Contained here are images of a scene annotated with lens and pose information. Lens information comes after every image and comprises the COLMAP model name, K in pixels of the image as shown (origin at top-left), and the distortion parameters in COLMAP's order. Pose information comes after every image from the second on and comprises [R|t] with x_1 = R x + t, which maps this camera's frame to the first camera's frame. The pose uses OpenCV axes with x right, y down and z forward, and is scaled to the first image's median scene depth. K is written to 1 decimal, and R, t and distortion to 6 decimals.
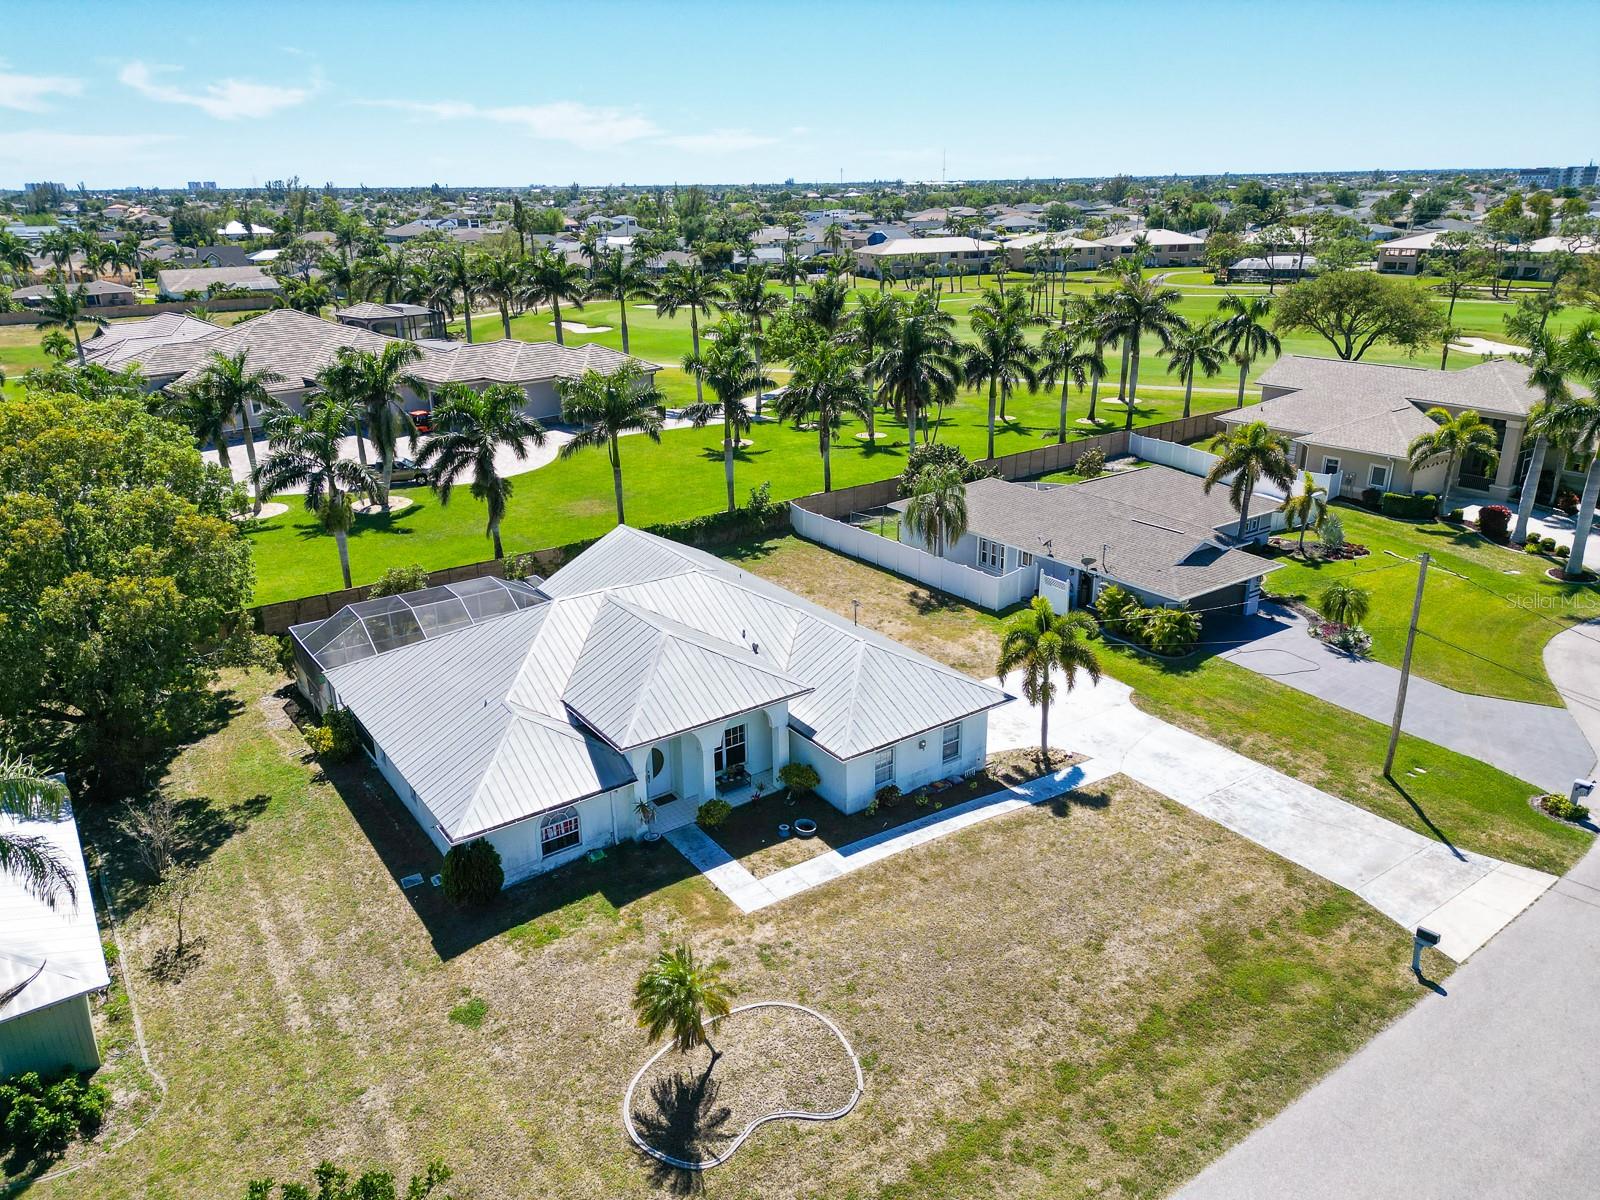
lens RADIAL K [[1116.8, 0, 800.4], [0, 1116.8, 597.6], [0, 0, 1]] dist [0.080725, -0.077135]
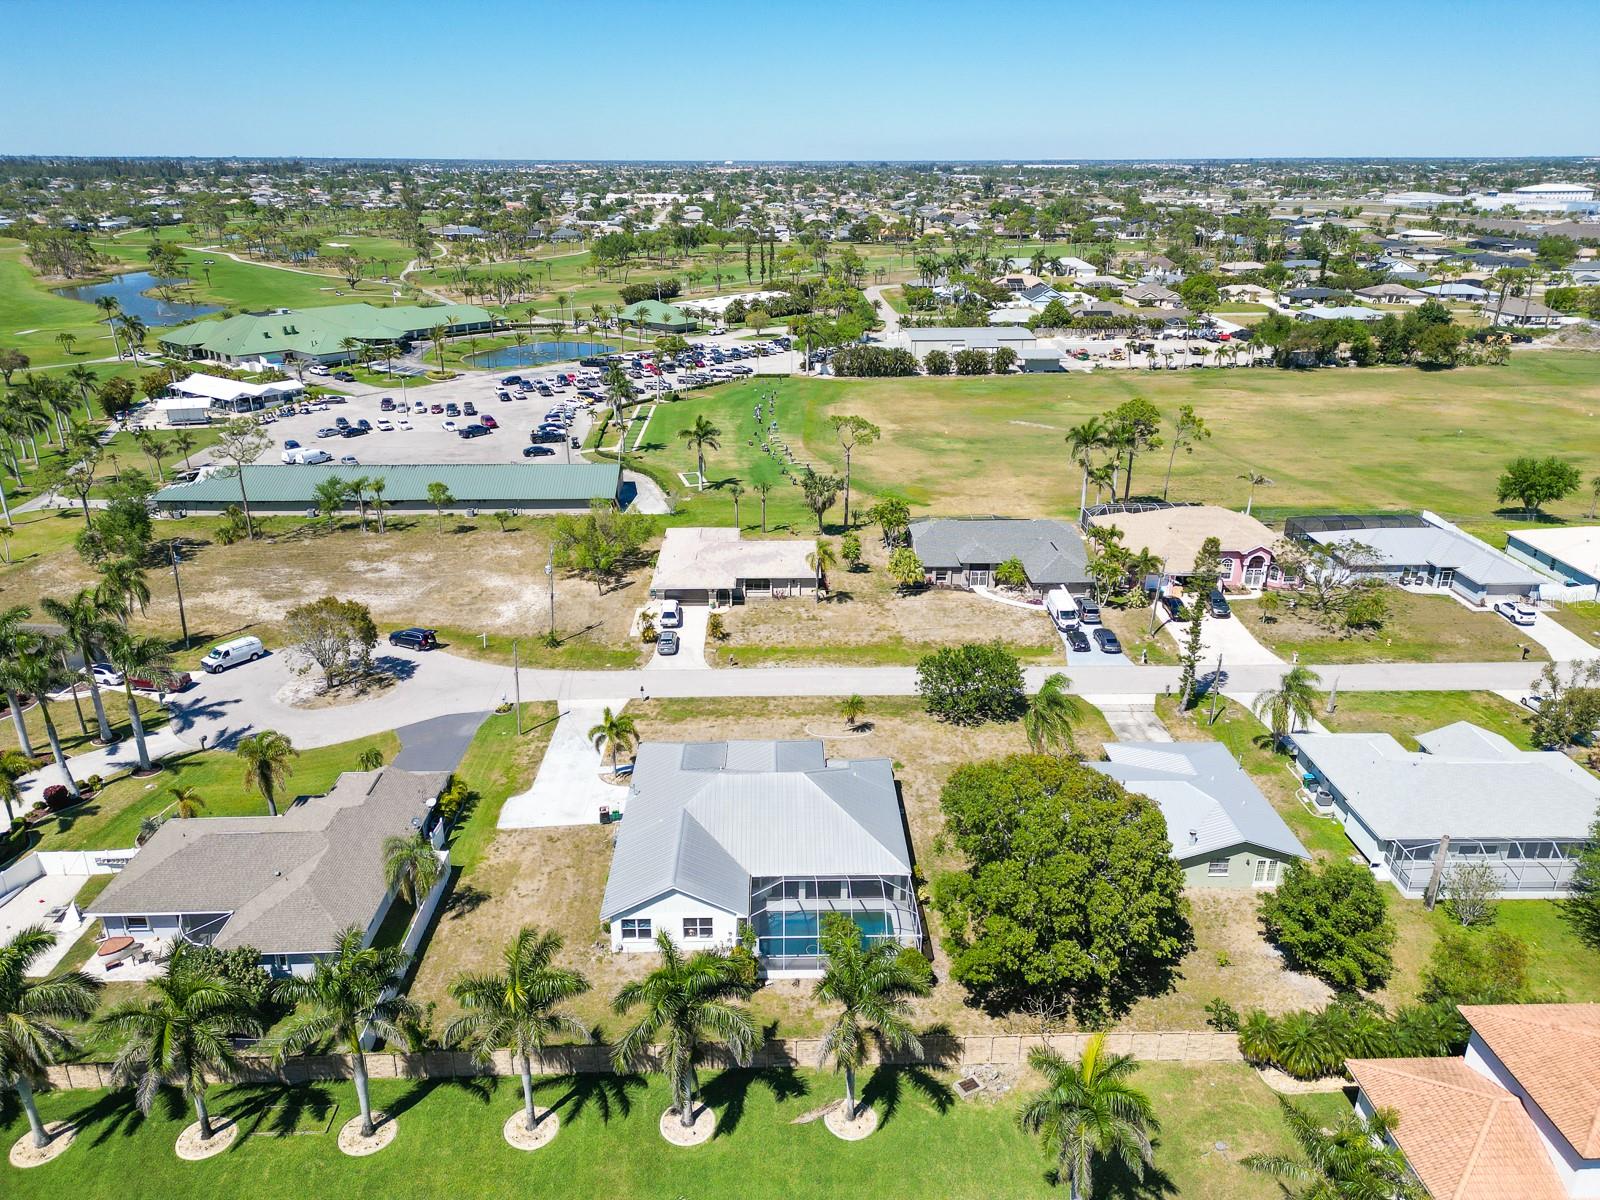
lens RADIAL K [[1116.8, 0, 800.4], [0, 1116.8, 597.6], [0, 0, 1]] dist [0.080725, -0.077135]
pose [[-0.828675, -0.190467, 0.526326, -1.110297], [0.204050, 0.772815, 0.600933, -1.313779], [-0.521211, 0.605375, -0.601548, 1.885009]]
